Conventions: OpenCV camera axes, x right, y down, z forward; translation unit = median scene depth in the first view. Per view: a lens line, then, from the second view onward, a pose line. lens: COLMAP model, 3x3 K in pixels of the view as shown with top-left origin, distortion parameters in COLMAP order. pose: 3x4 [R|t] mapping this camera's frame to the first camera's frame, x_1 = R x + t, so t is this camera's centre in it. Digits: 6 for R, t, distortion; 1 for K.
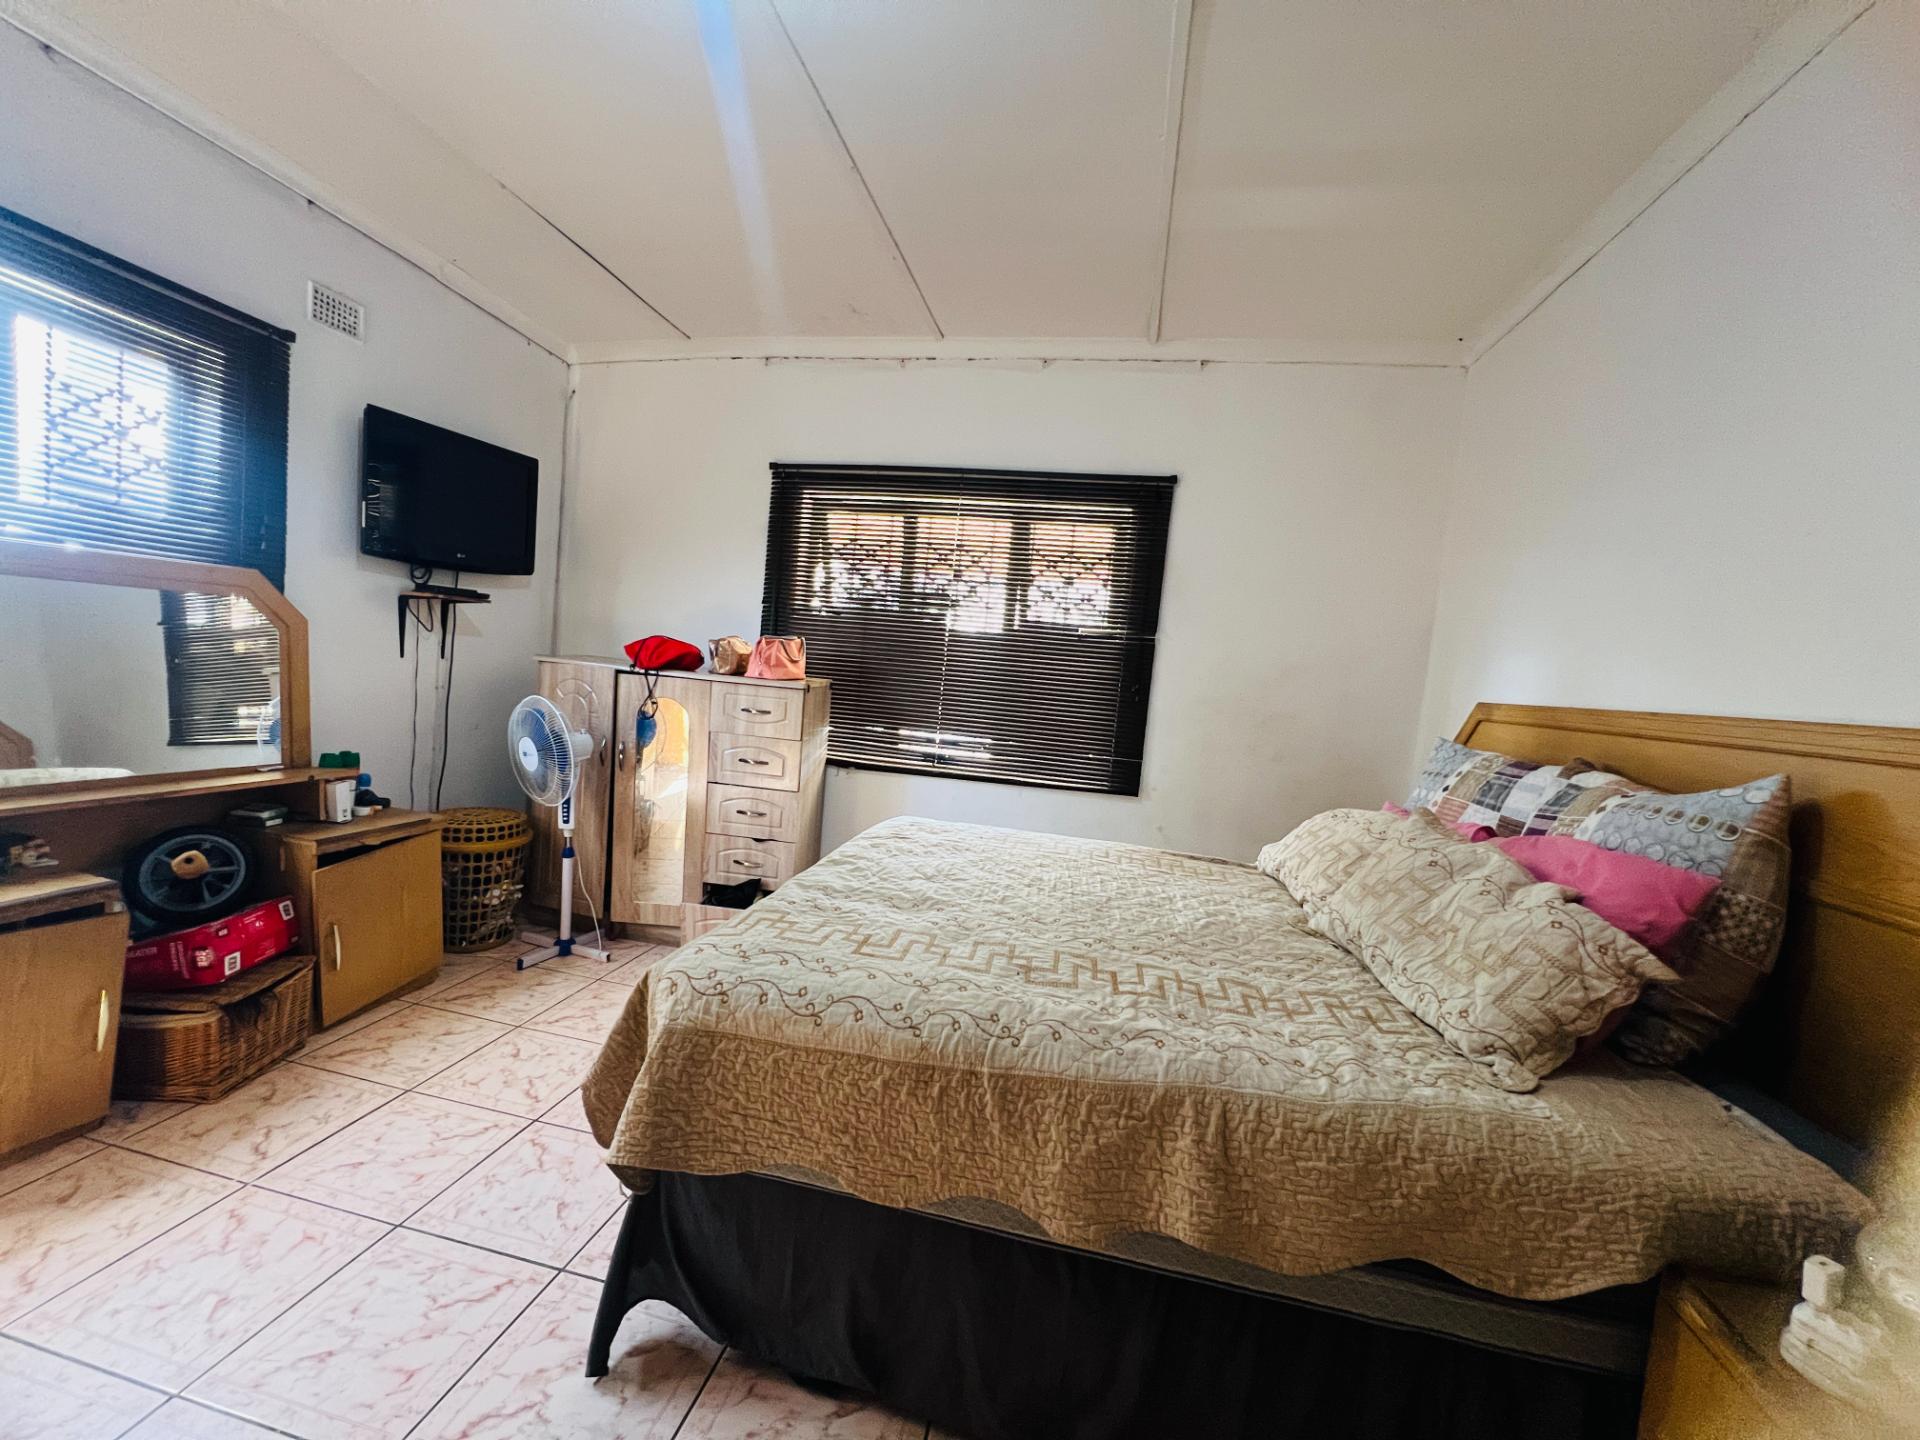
lens RADIAL K [[766.2, 0, 958.1], [0, 766.2, 717.8], [0, 0, 1]] dist [-0.004360, 0.001044]
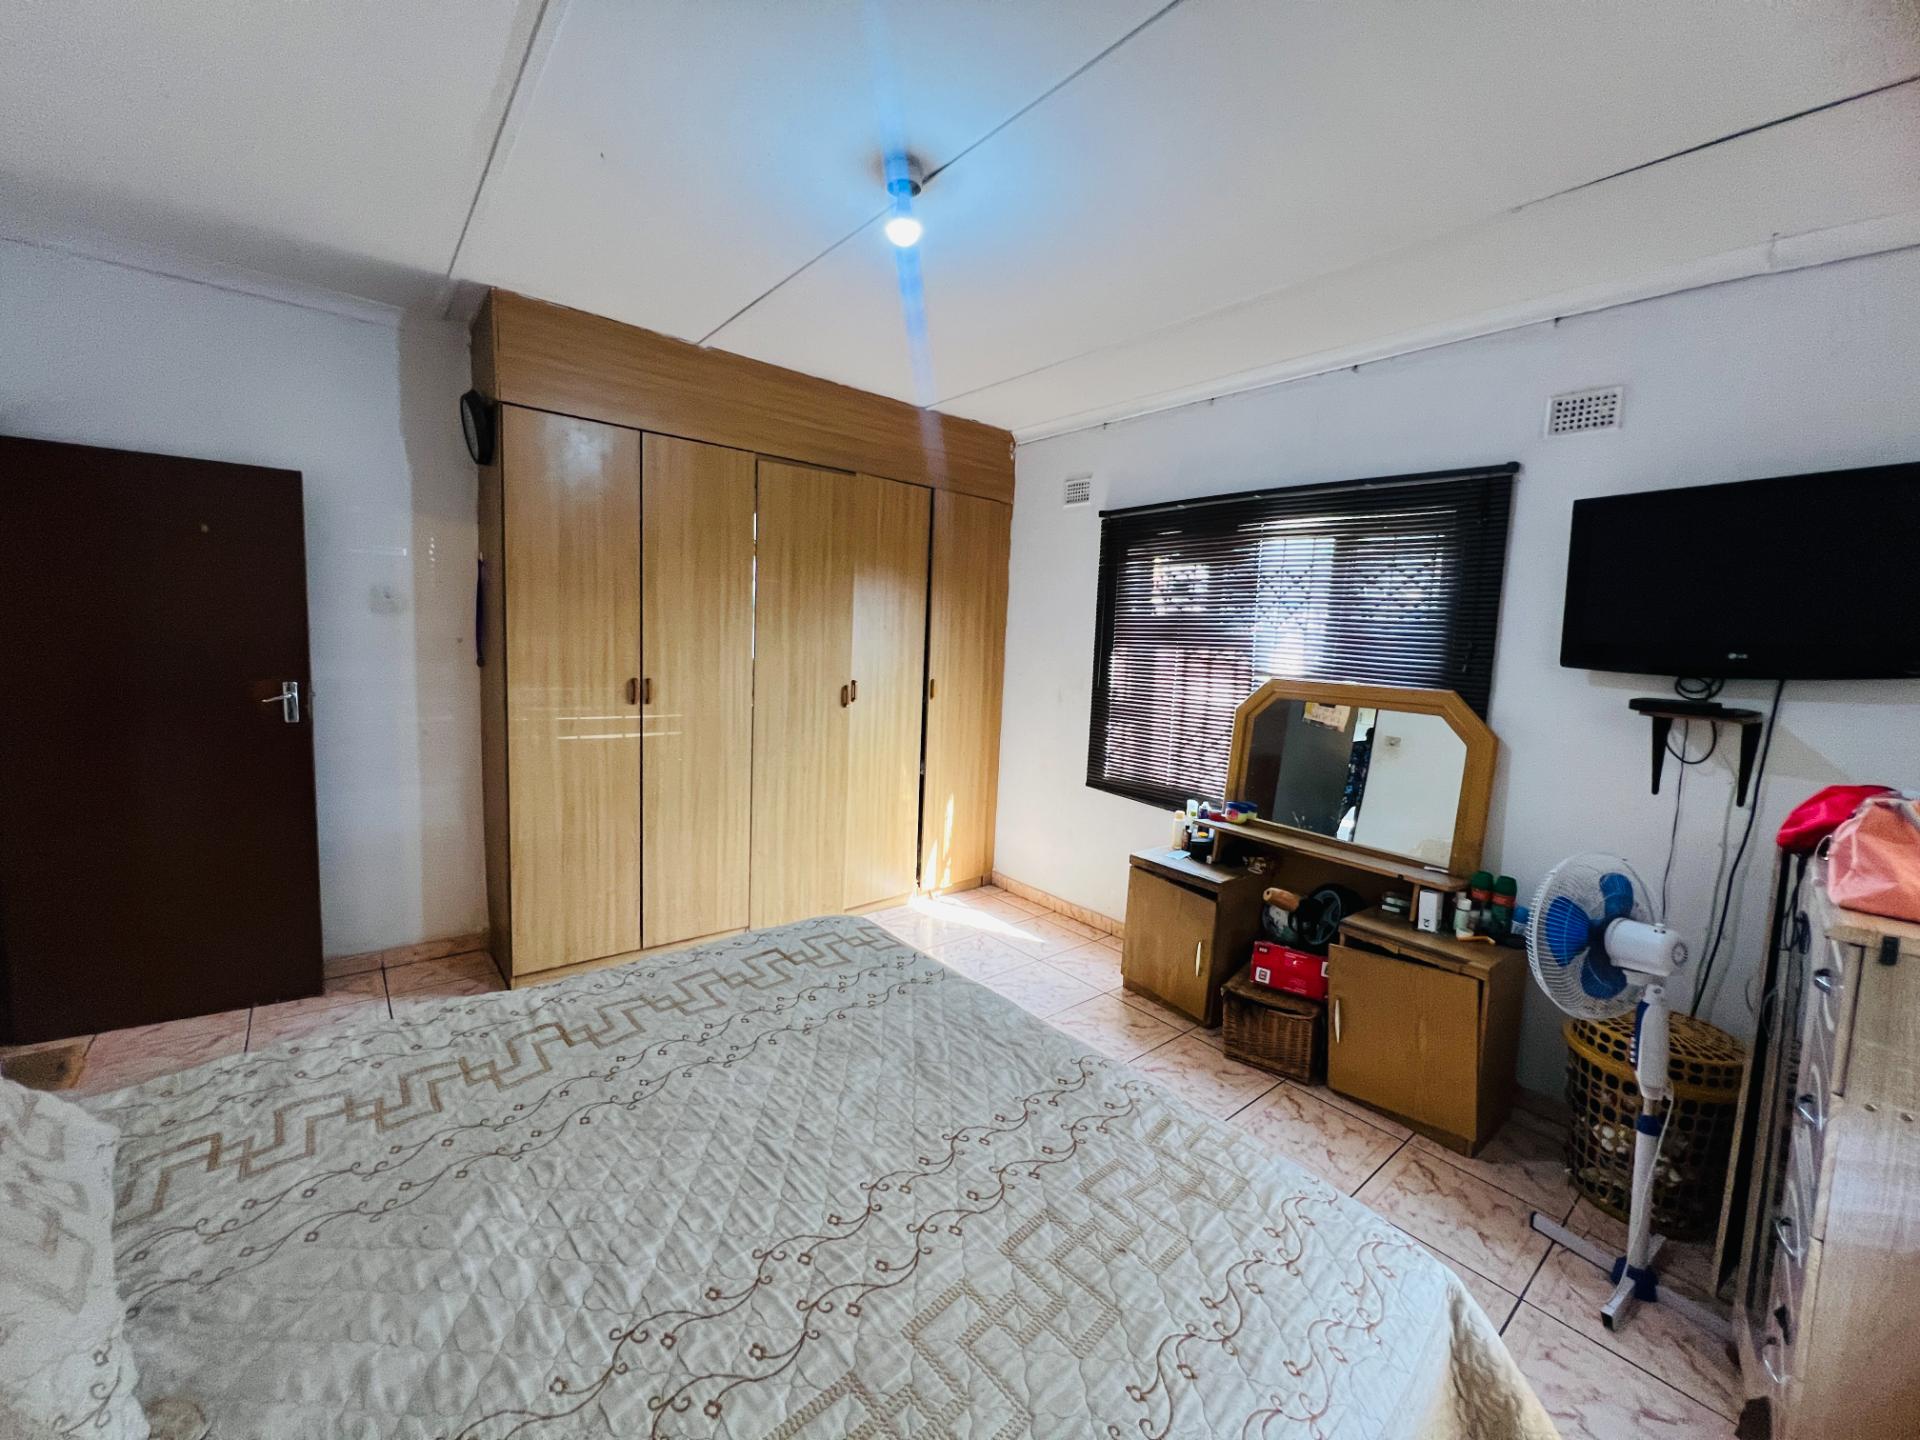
lens RADIAL K [[766.2, 0, 958.1], [0, 766.2, 717.8], [0, 0, 1]] dist [-0.004360, 0.001044]
pose [[-0.624348, -0.039561, -0.780144, 0.457849], [-0.158670, 0.984319, 0.077069, -0.145040], [0.764862, 0.171903, -0.620835, 1.312158]]
